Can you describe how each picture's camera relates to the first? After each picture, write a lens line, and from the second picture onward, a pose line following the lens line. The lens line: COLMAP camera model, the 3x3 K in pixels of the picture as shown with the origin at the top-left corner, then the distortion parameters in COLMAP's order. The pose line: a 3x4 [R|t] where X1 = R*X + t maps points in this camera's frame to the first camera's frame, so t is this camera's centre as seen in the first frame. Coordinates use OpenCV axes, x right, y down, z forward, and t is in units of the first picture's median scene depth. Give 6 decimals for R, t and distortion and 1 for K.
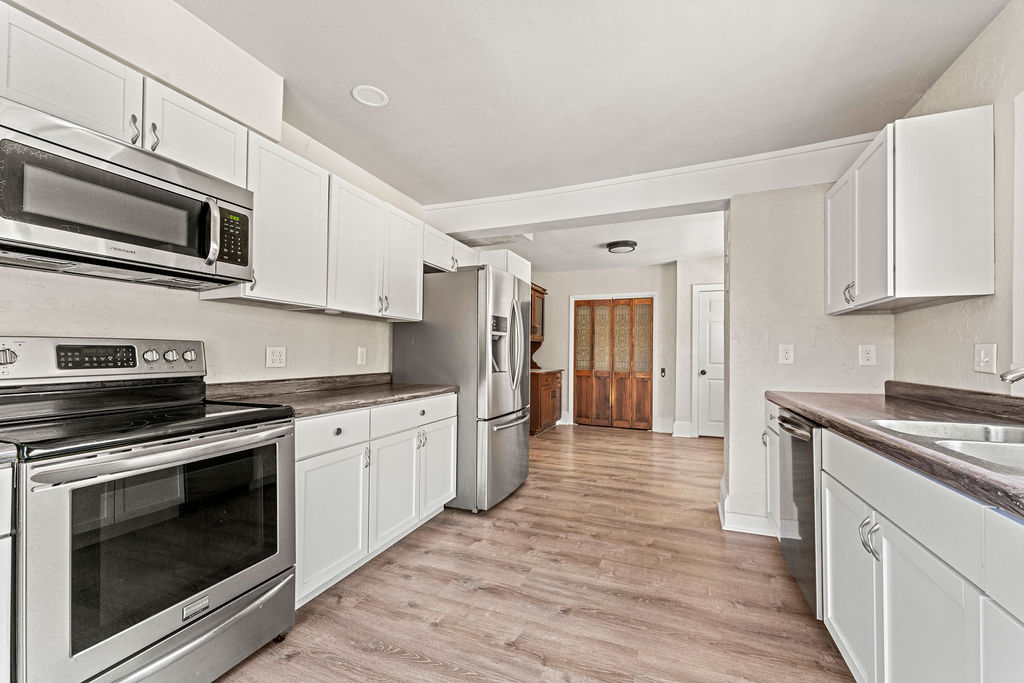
lens RADIAL K [[416.4, 0, 507.6], [0, 416.4, 349.6], [0, 0, 1]] dist [0.001507, 0.000046]
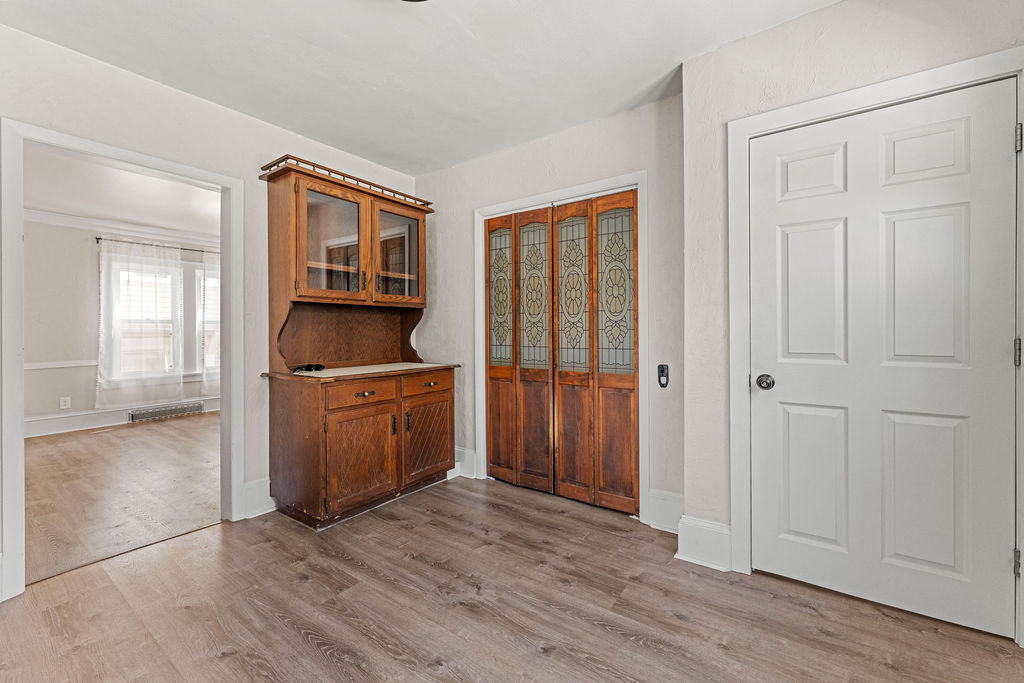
lens RADIAL K [[416.4, 0, 513.4], [0, 416.4, 331.0], [0, 0, 1]] dist [0.001507, 0.000046]
pose [[0.974497, -0.017918, -0.223685, 0.310179], [0.019944, 0.999778, 0.006802, 0.007248], [0.223513, -0.011090, 0.974638, 0.560476]]
